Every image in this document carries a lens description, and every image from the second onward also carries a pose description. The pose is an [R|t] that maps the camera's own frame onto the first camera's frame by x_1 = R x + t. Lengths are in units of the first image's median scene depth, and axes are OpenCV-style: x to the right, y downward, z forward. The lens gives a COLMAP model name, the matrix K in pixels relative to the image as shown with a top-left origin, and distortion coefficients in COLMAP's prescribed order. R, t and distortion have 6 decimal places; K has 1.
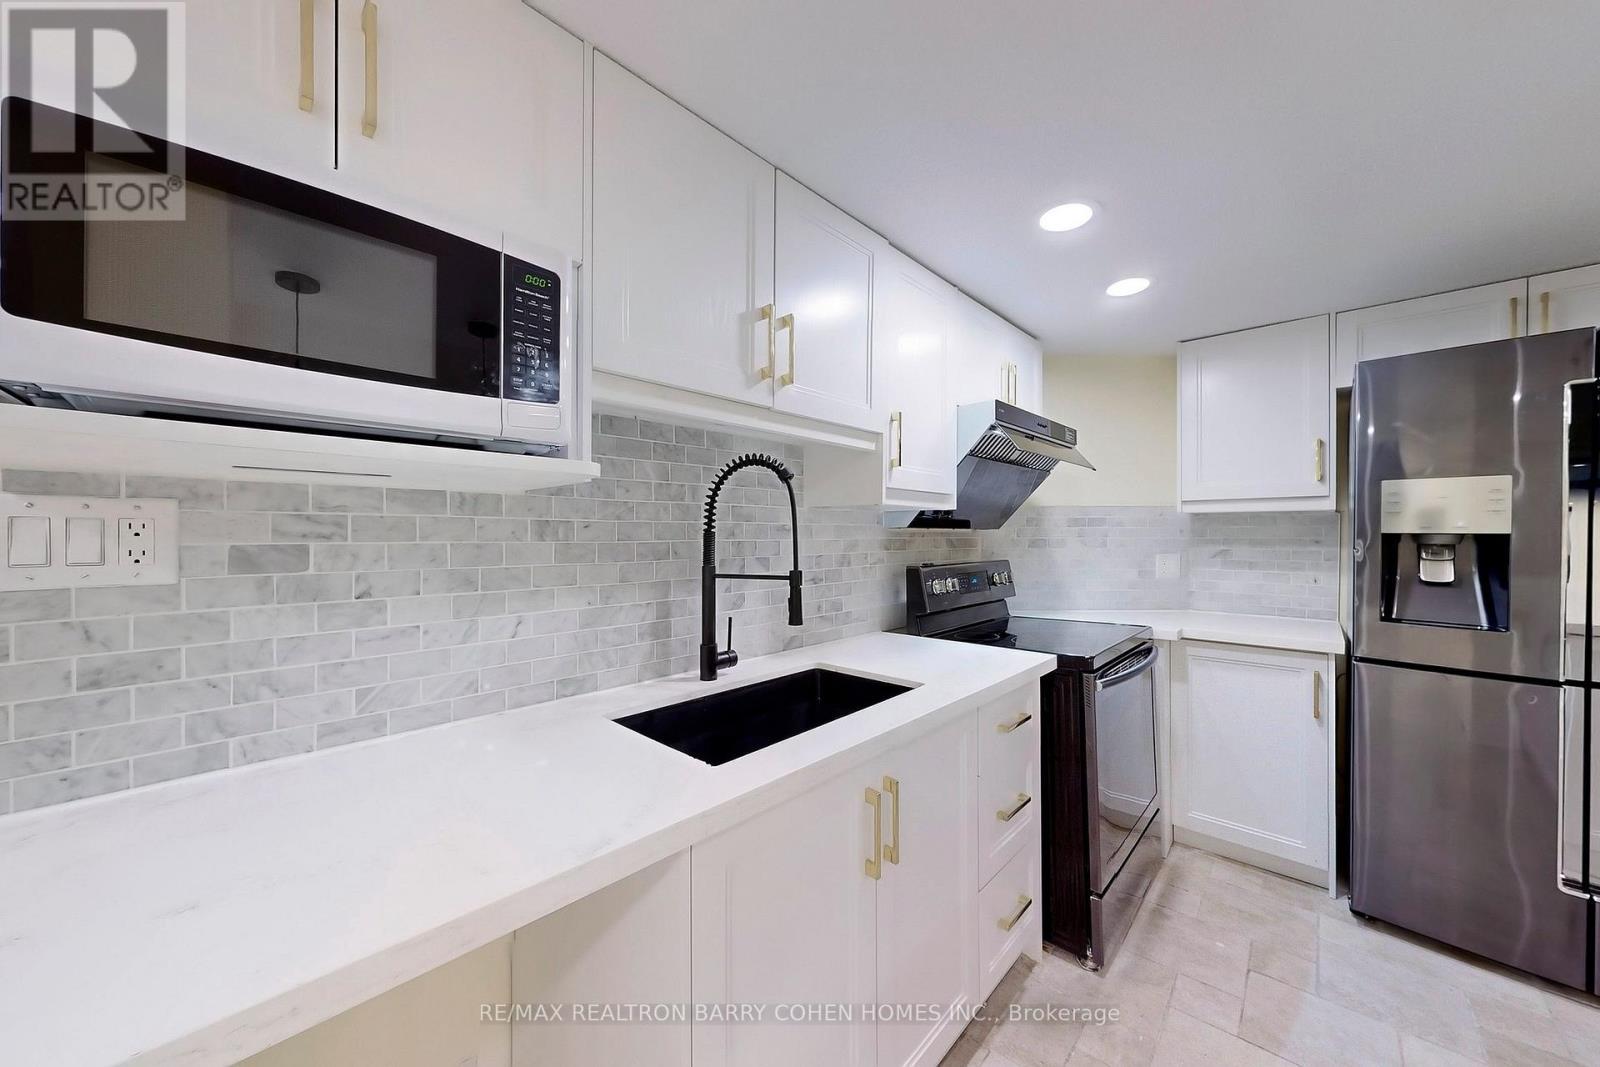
lens RADIAL K [[567.3, 0, 799.4], [0, 567.3, 539.7], [0, 0, 1]] dist [-0.000066, -0.000014]
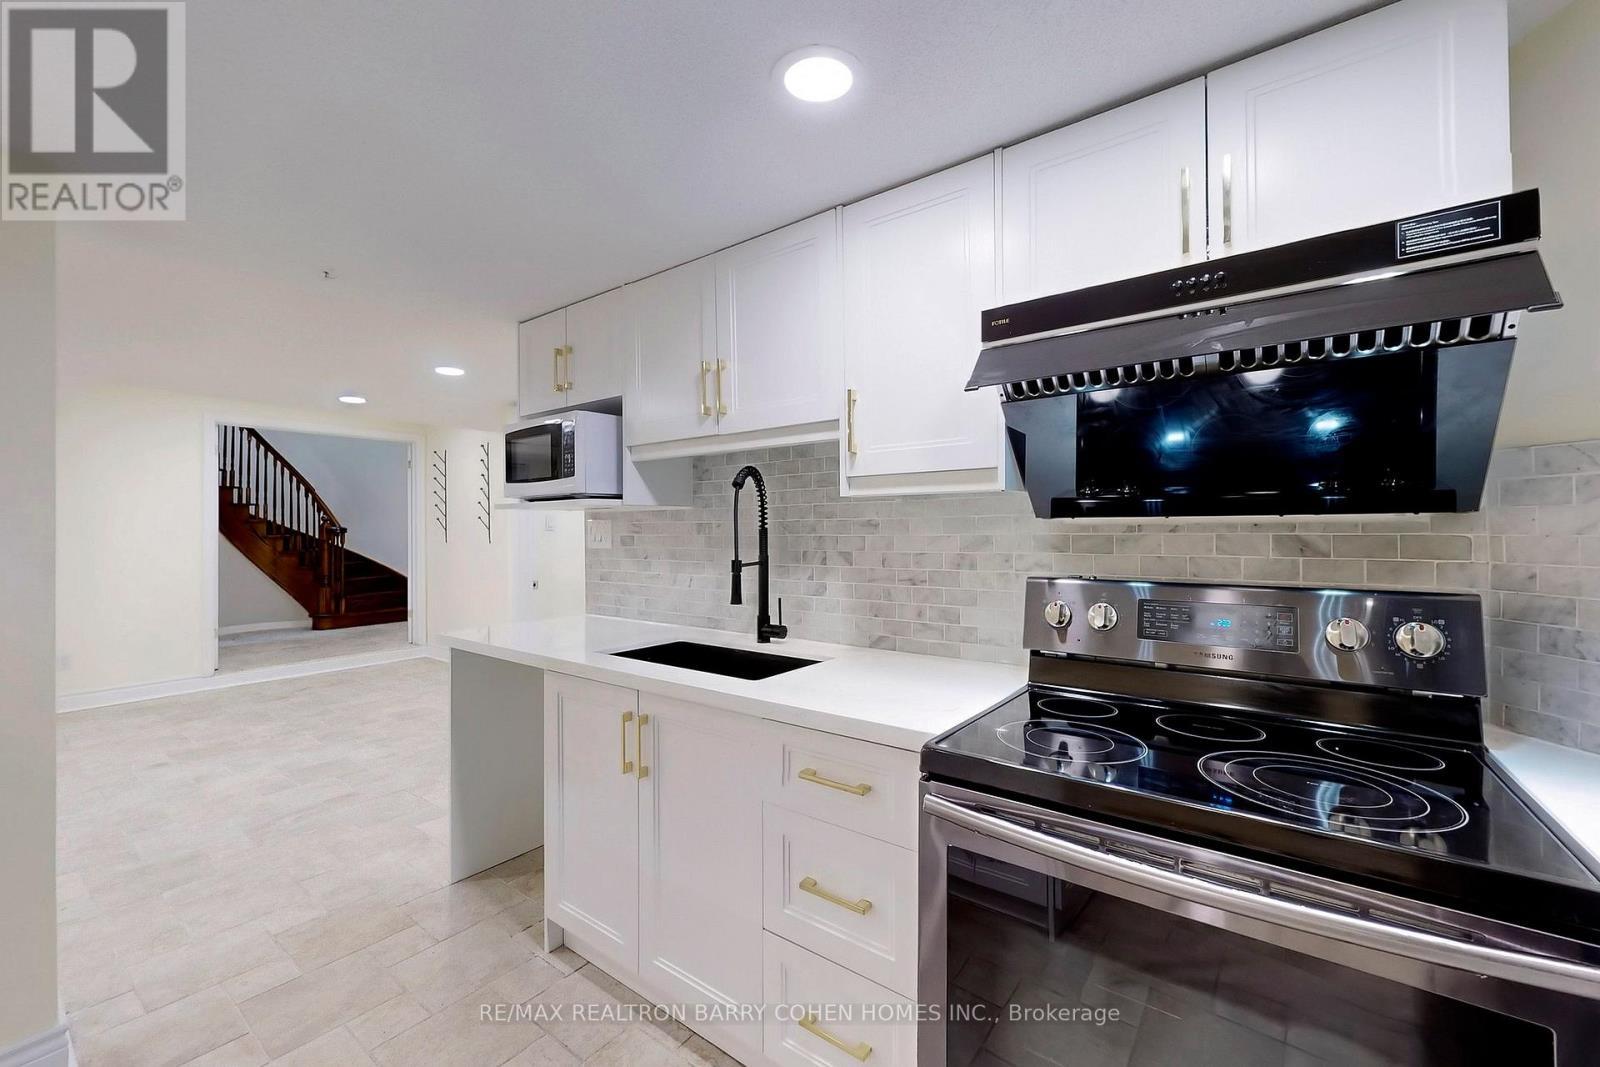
lens RADIAL K [[641.8, 0, 802.6], [0, 641.8, 527.1], [0, 0, 1]] dist [0.001471, -0.000075]
pose [[0.106529, -0.004237, -0.994301, 1.176728], [0.000142, 0.999991, -0.004246, -0.009639], [0.994310, 0.000311, 0.106529, 0.844675]]
